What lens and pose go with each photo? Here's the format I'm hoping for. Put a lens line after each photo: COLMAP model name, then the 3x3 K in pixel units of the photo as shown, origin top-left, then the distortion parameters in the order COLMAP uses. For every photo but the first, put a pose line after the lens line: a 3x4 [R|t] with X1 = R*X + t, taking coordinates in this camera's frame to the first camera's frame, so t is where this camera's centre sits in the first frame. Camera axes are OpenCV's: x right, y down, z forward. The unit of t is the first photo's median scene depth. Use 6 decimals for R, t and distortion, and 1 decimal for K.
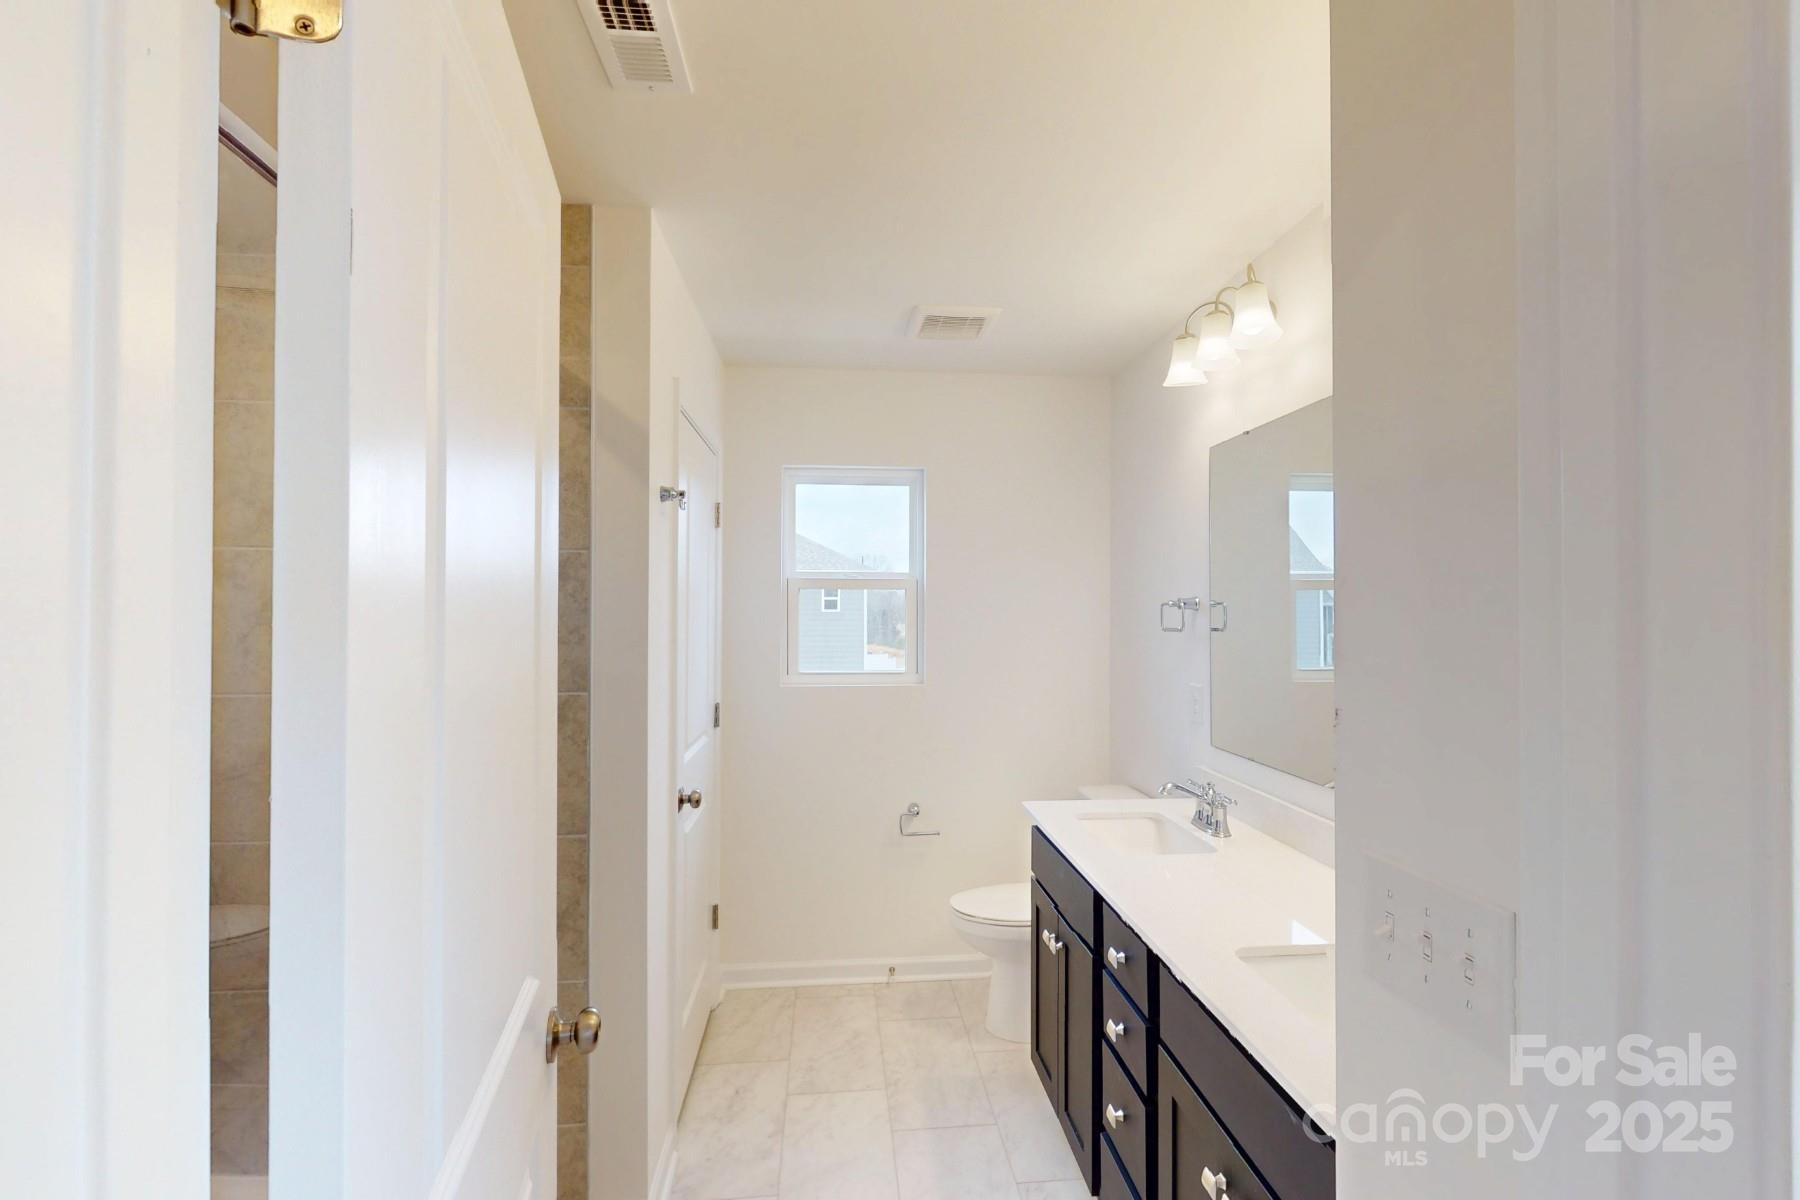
lens RADIAL K [[784.4, 0, 900.0], [0, 784.4, 600.0], [0, 0, 1]] dist [0.000091, -0.000051]
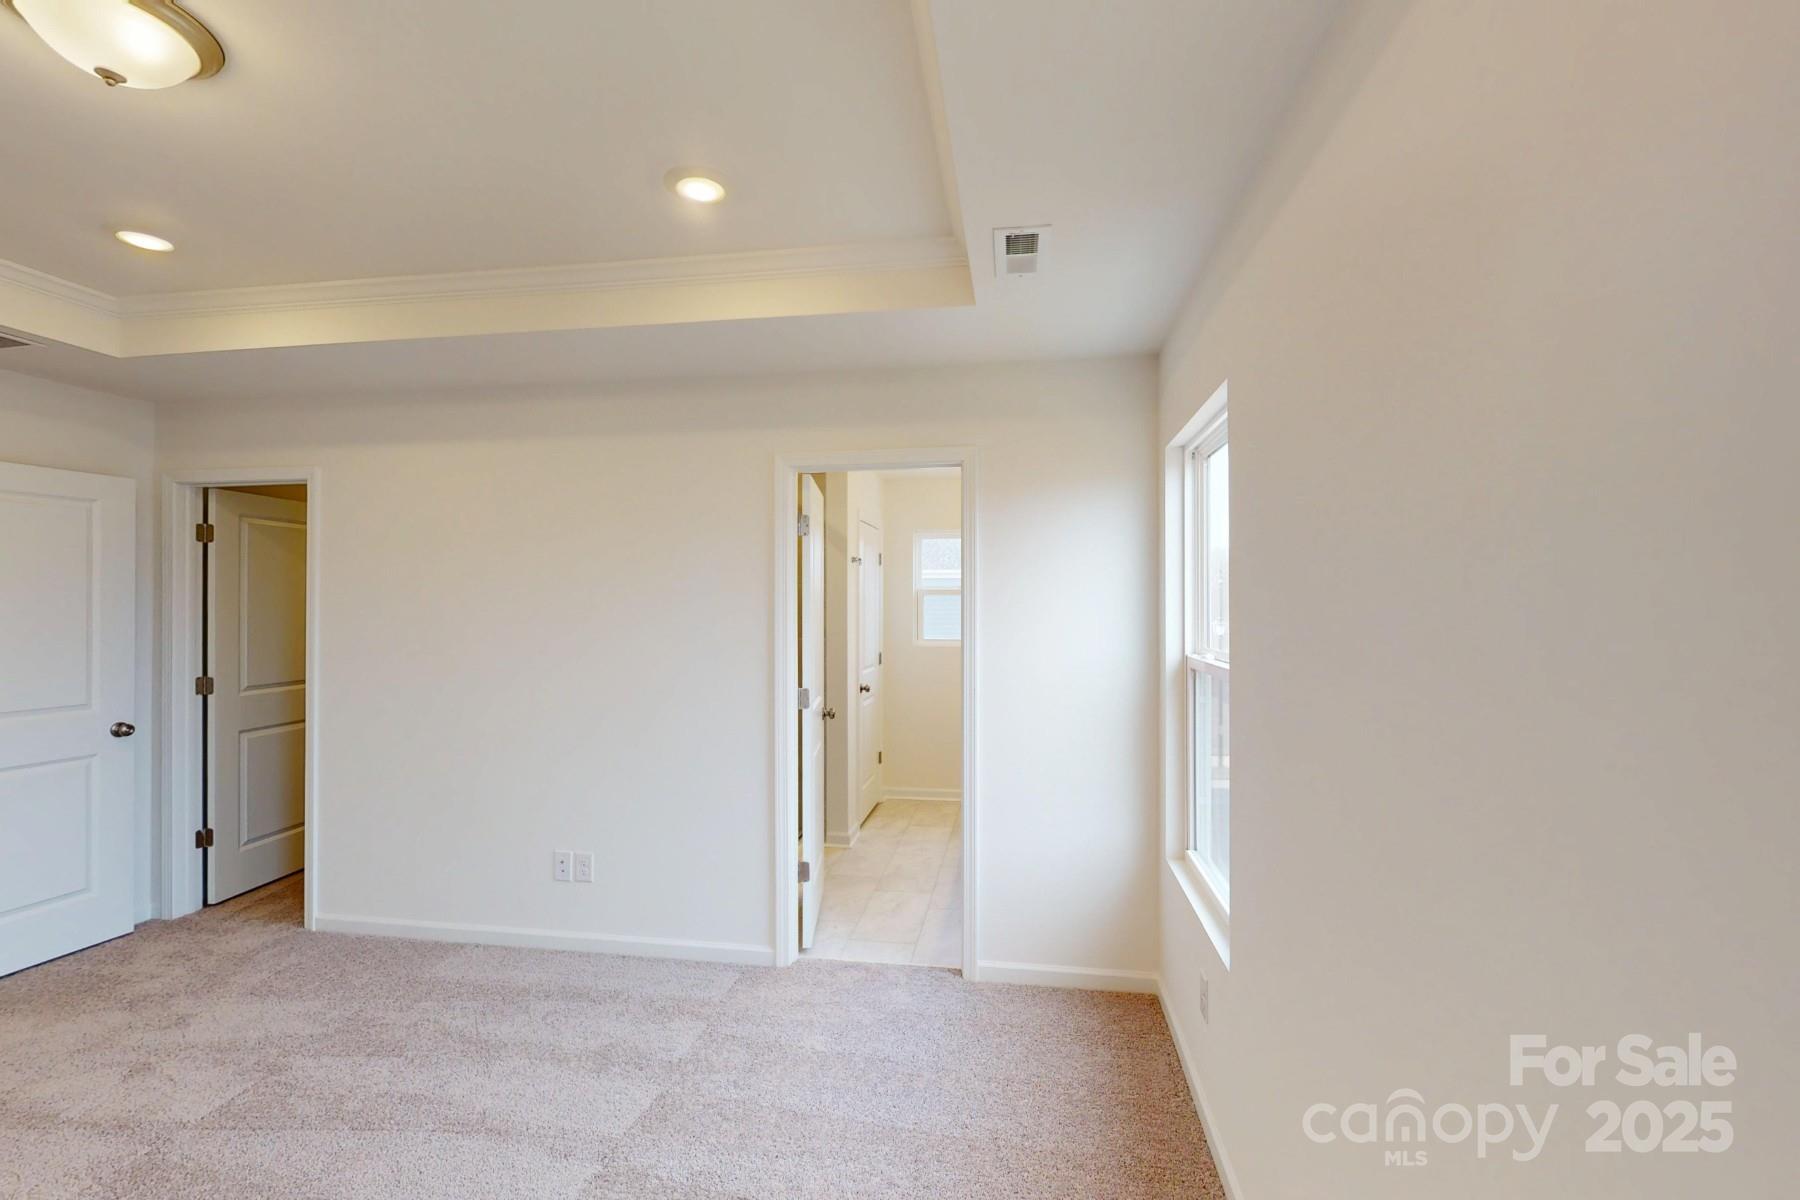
lens RADIAL K [[784.4, 0, 900.0], [0, 784.4, 600.0], [0, 0, 1]] dist [0.000091, -0.000051]
pose [[0.969723, -0.005637, -0.244141, 0.388283], [0.006251, 0.999979, 0.001744, -0.010373], [0.244127, -0.003217, 0.969738, -1.187721]]
